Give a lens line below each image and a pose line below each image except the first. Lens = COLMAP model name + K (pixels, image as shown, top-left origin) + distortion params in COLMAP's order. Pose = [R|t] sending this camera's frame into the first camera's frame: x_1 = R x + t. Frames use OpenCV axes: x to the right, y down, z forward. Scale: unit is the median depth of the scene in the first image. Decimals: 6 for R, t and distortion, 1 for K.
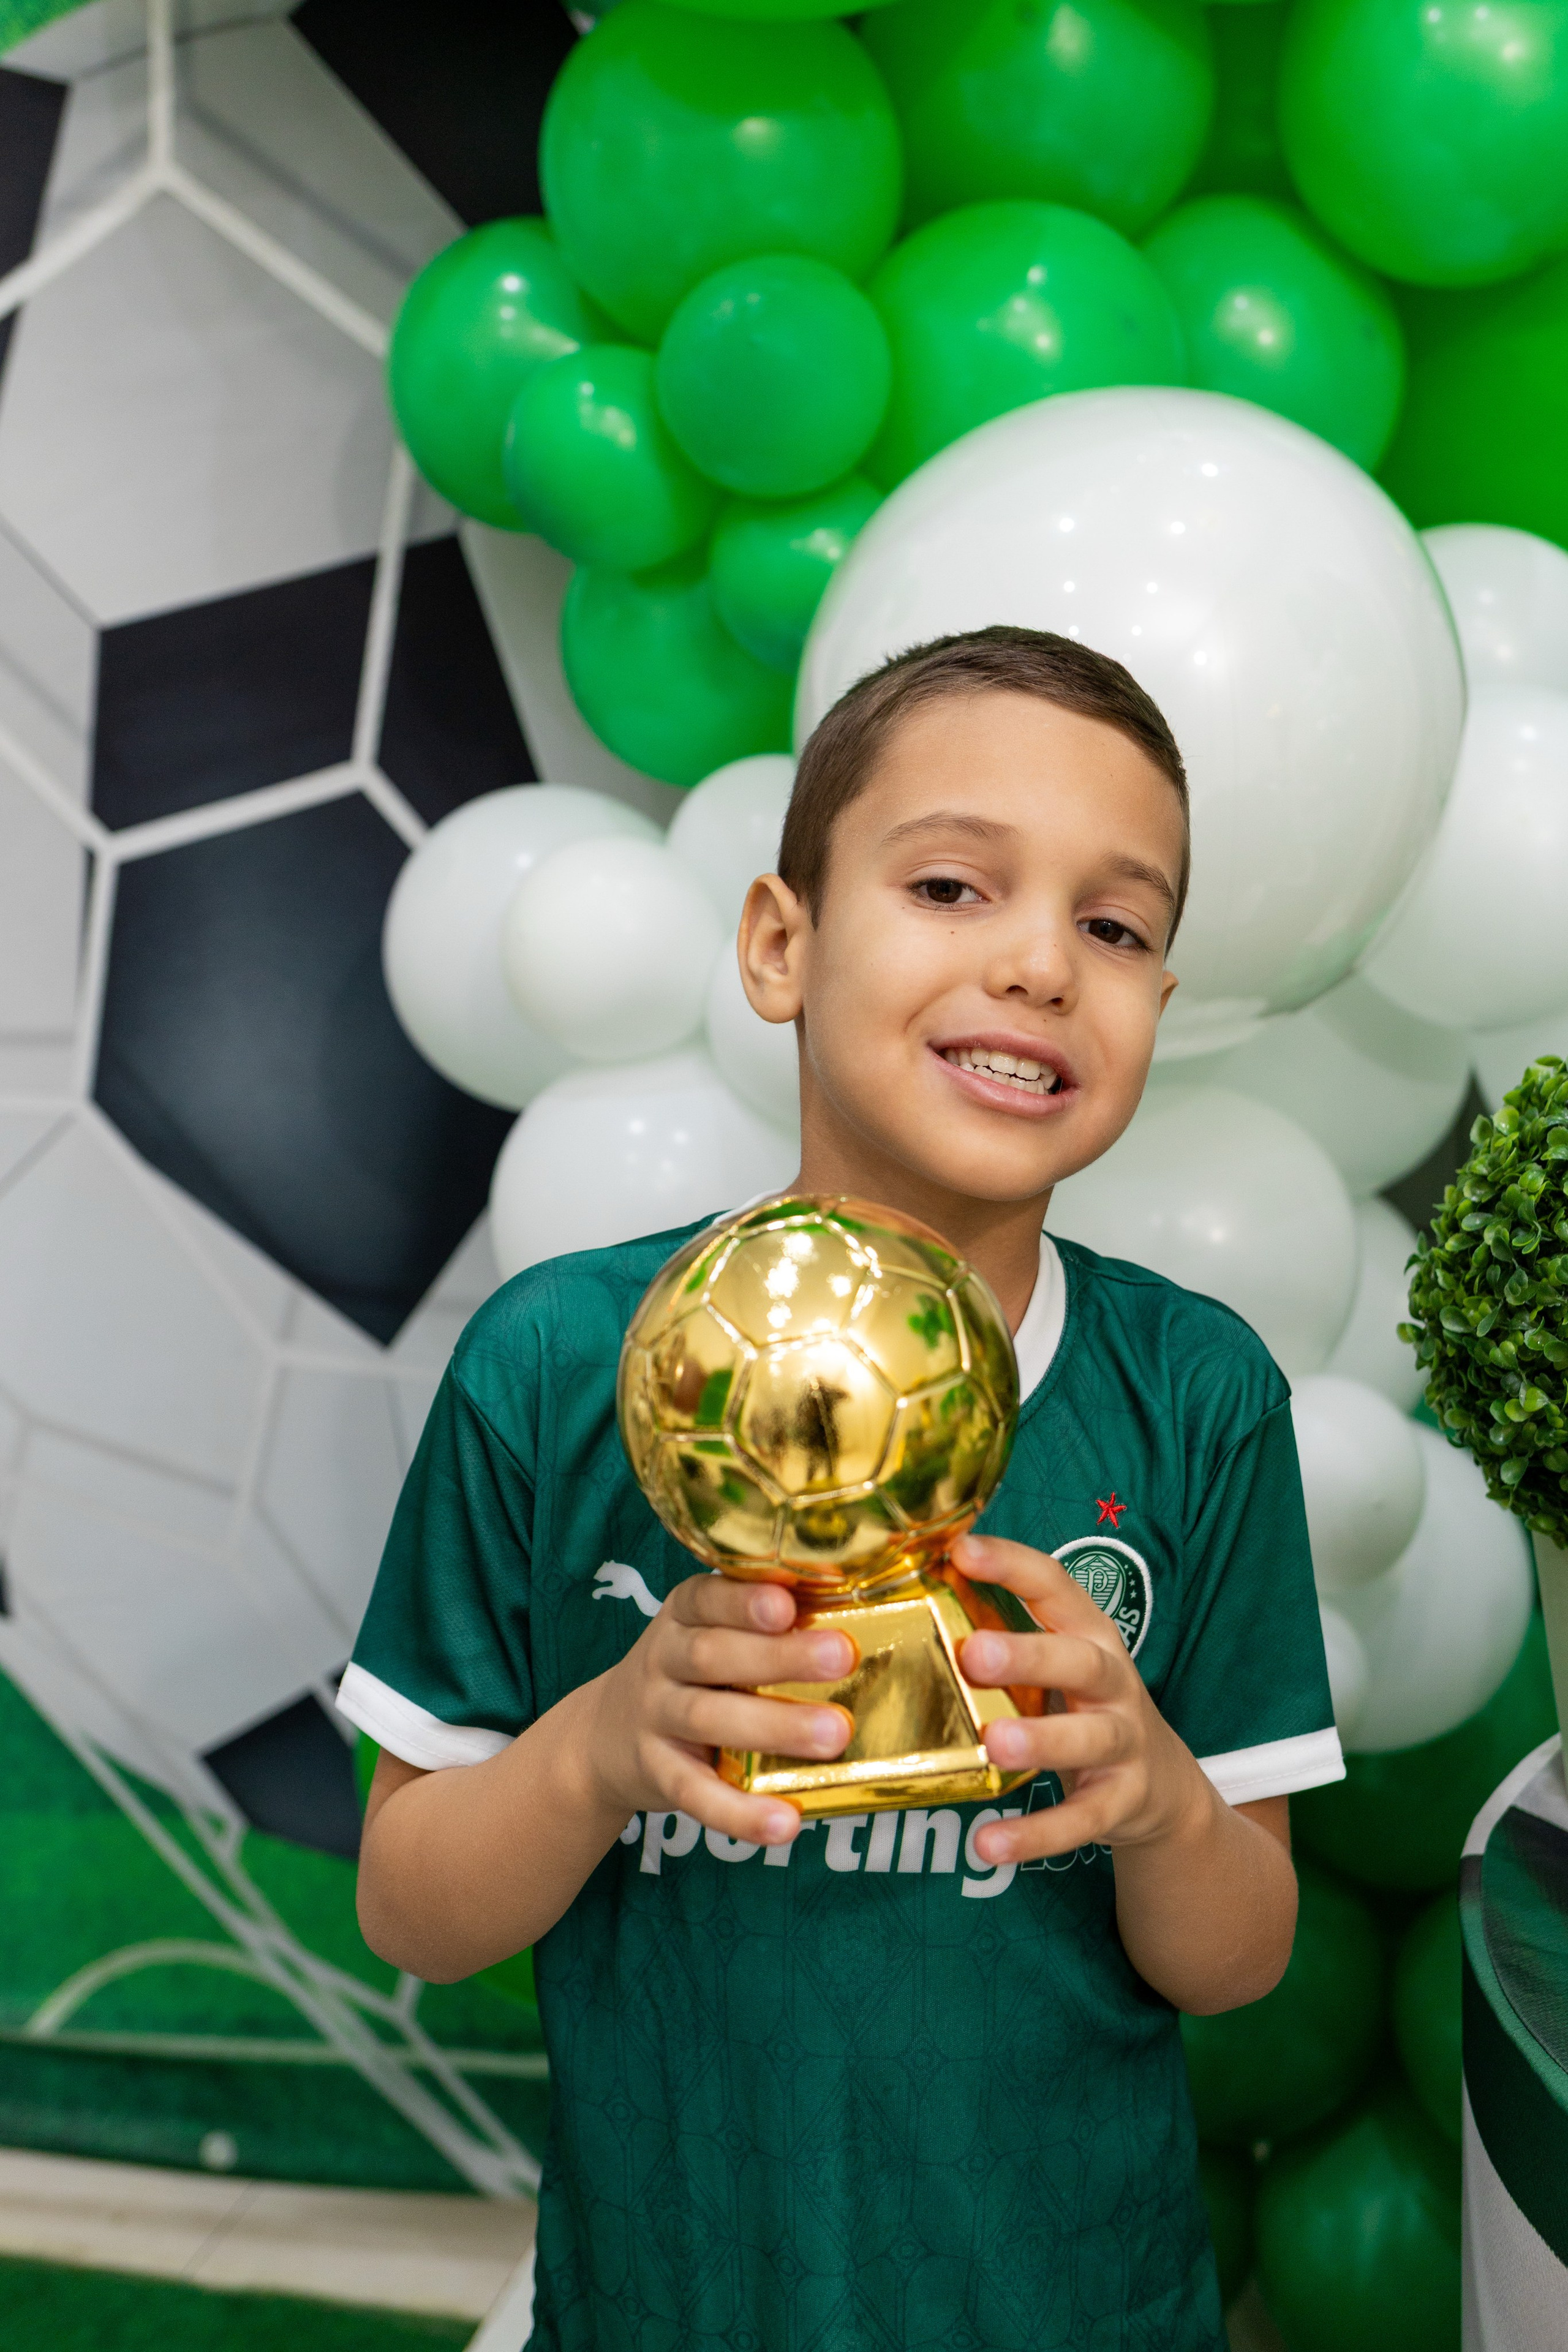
lens RADIAL K [[2440.5, 0, 835.3], [0, 2440.5, 1122.6], [0, 0, 1]] dist [0.008623, 0.000000]
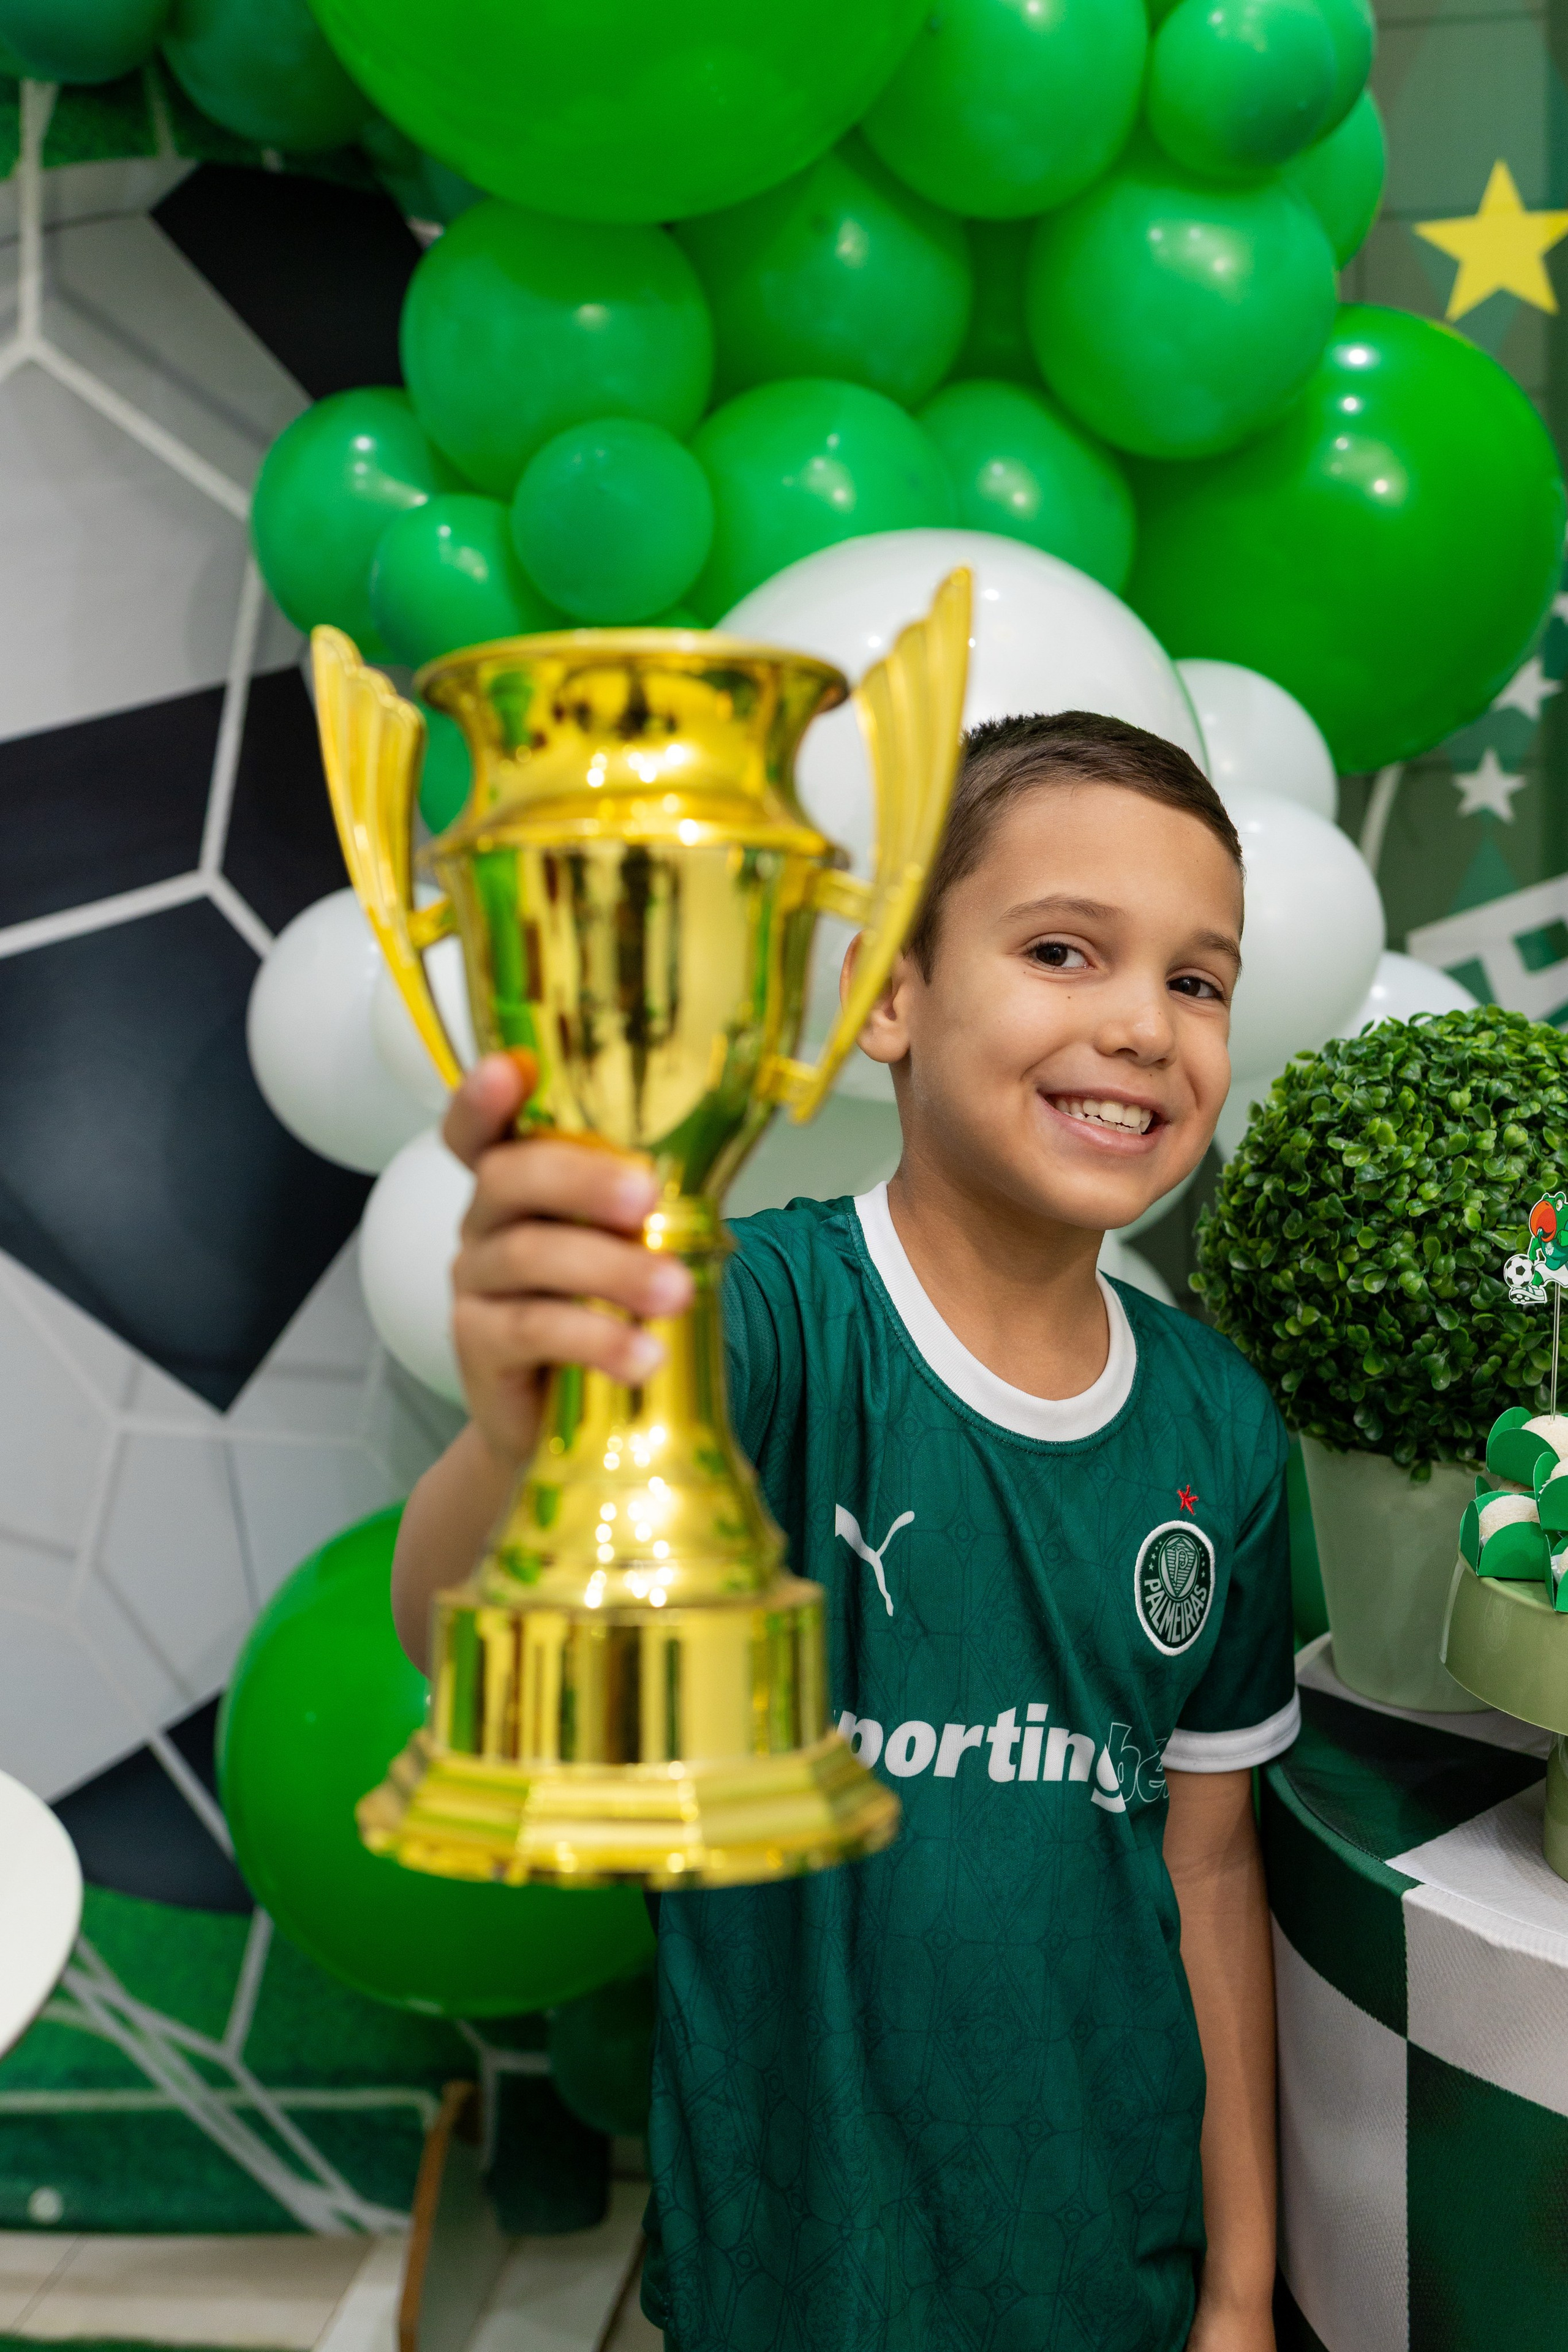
lens RADIAL K [[2440.5, 0, 744.0], [0, 2440.5, 1133.1], [0, 0, 1]] dist [0.008623, 0.000000]
pose [[0.995498, -0.010061, 0.094243, -0.067559], [0.016950, 0.997218, -0.072590, 0.062778], [-0.093250, 0.073861, 0.992899, -0.122779]]
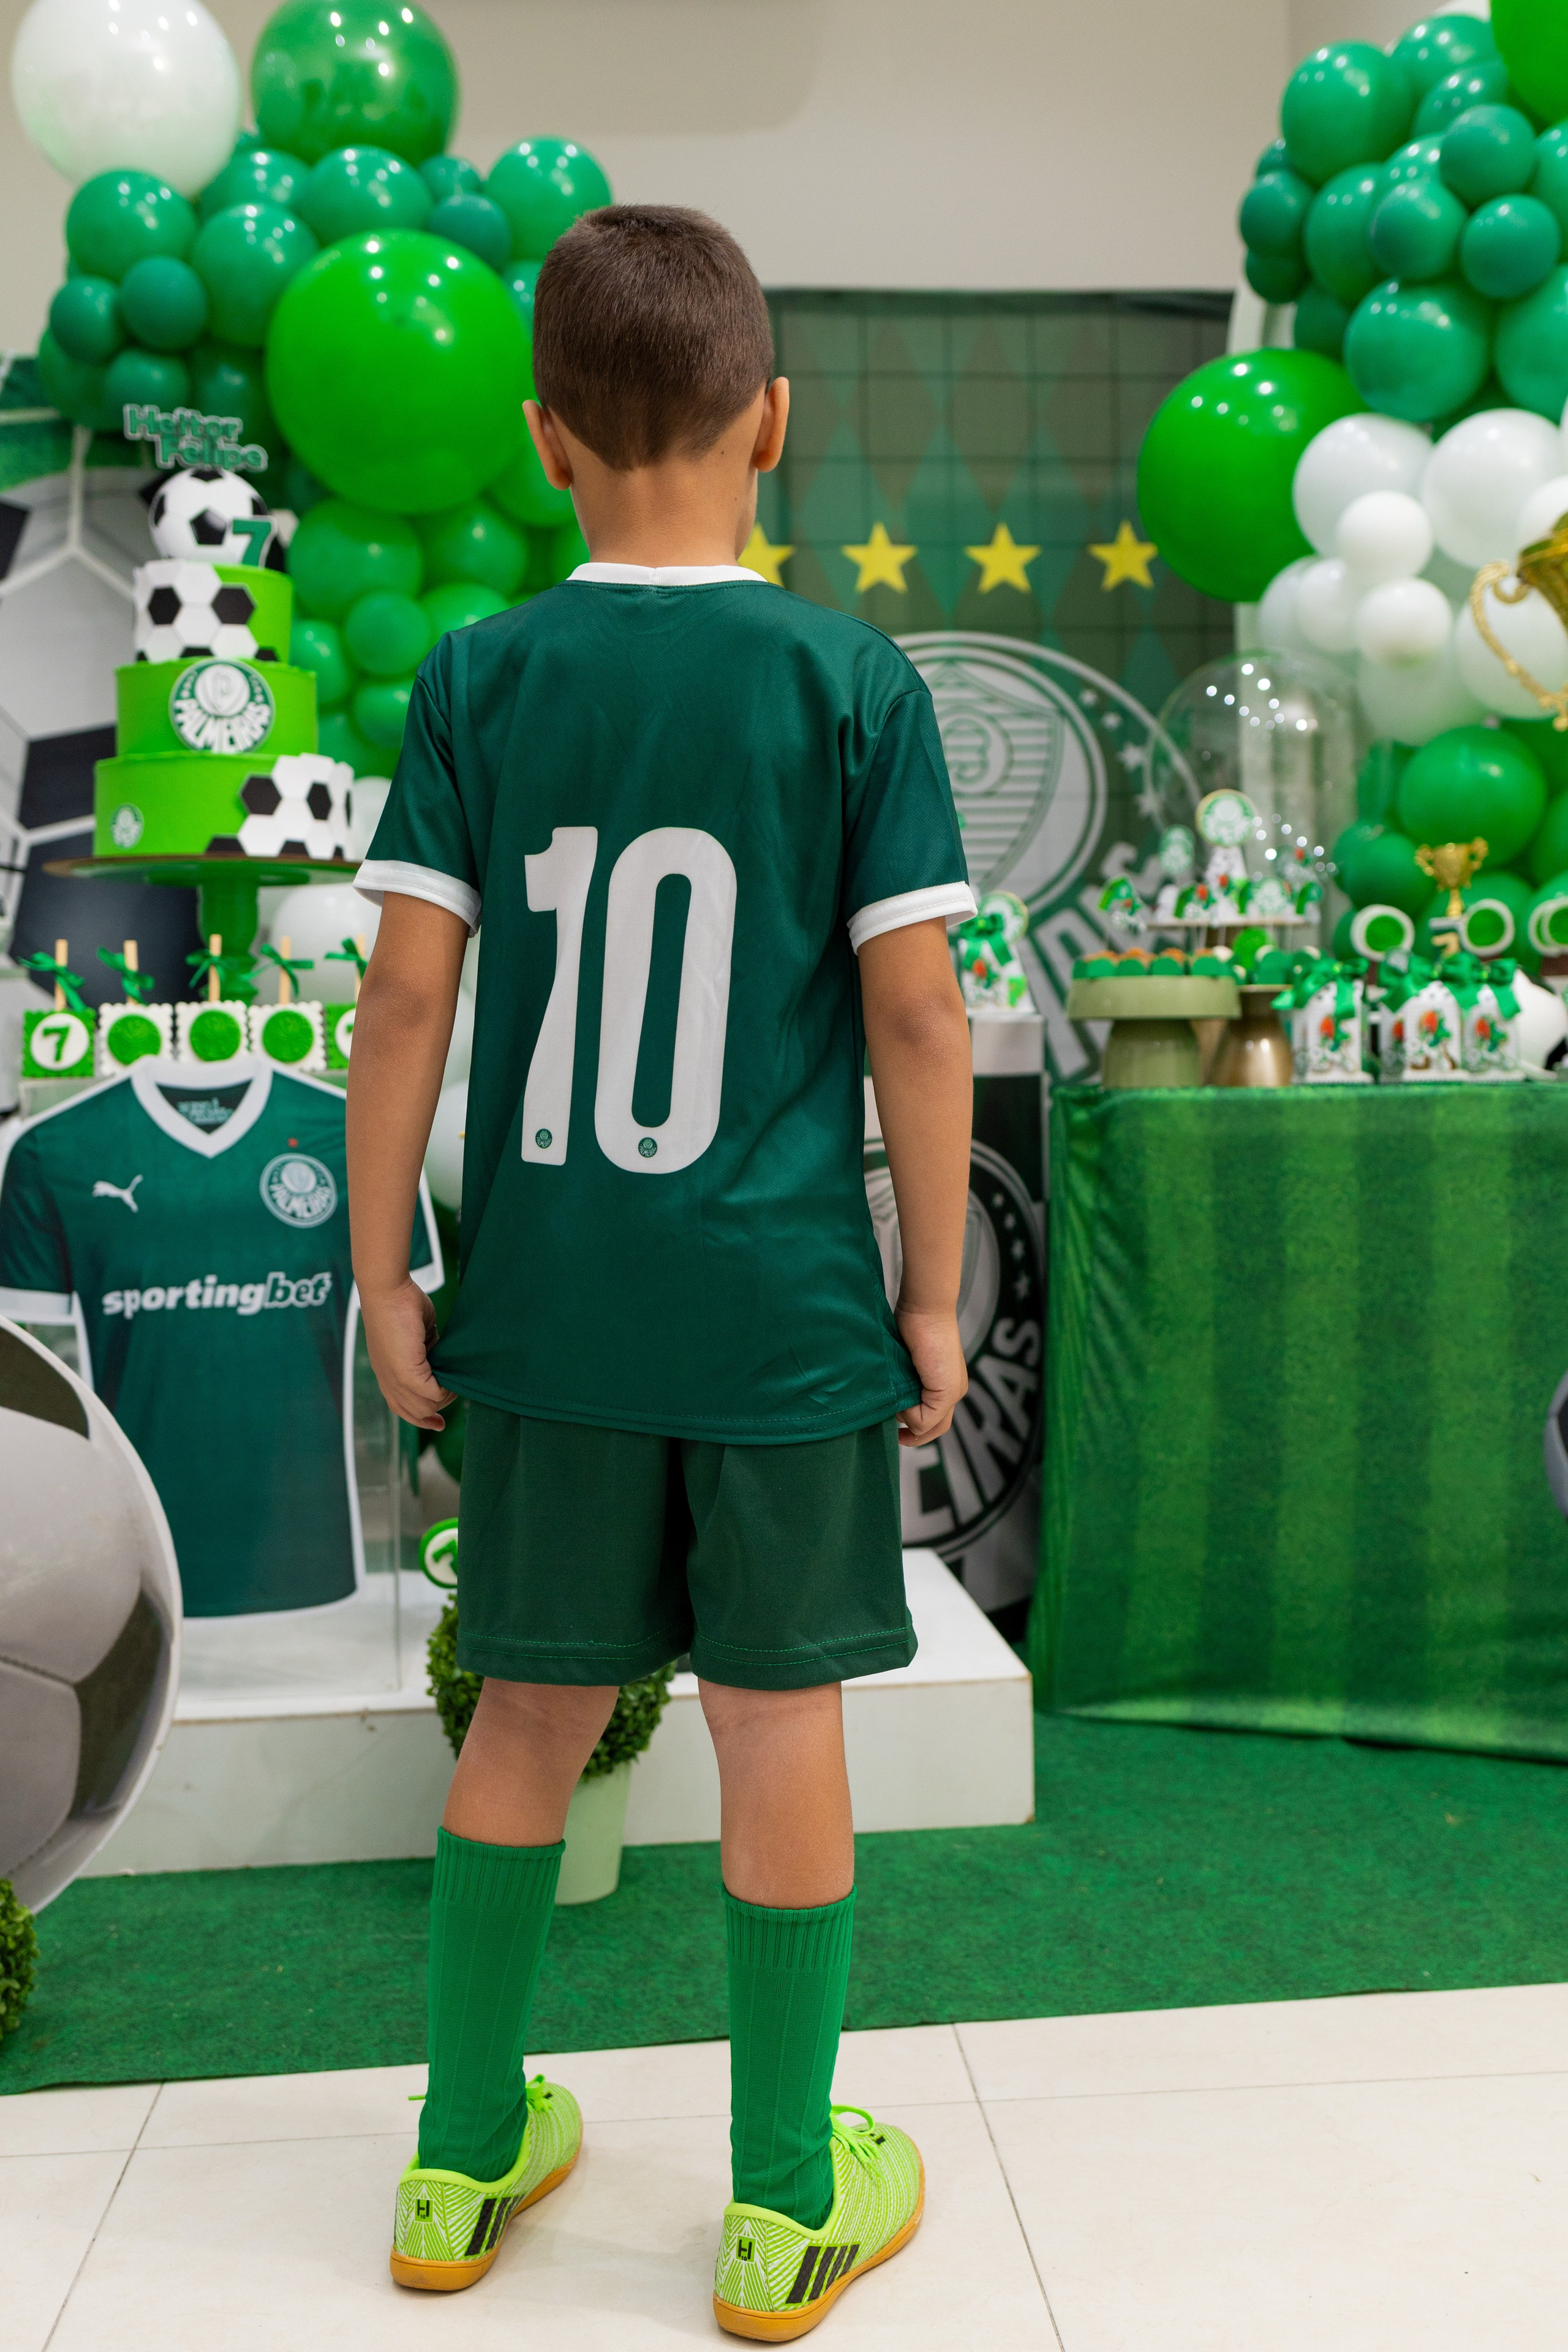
lens RADIAL K [[2440.5, 0, 748.0], [0, 2440.5, 1193.2], [0, 0, 1]] dist [0.008623, 0.000000]
pose [[0.939757, 0.013376, 0.341583, -0.520139], [0.049574, 0.983339, -0.174892, 0.740007], [-0.338231, 0.181289, 0.923436, -1.420838]]
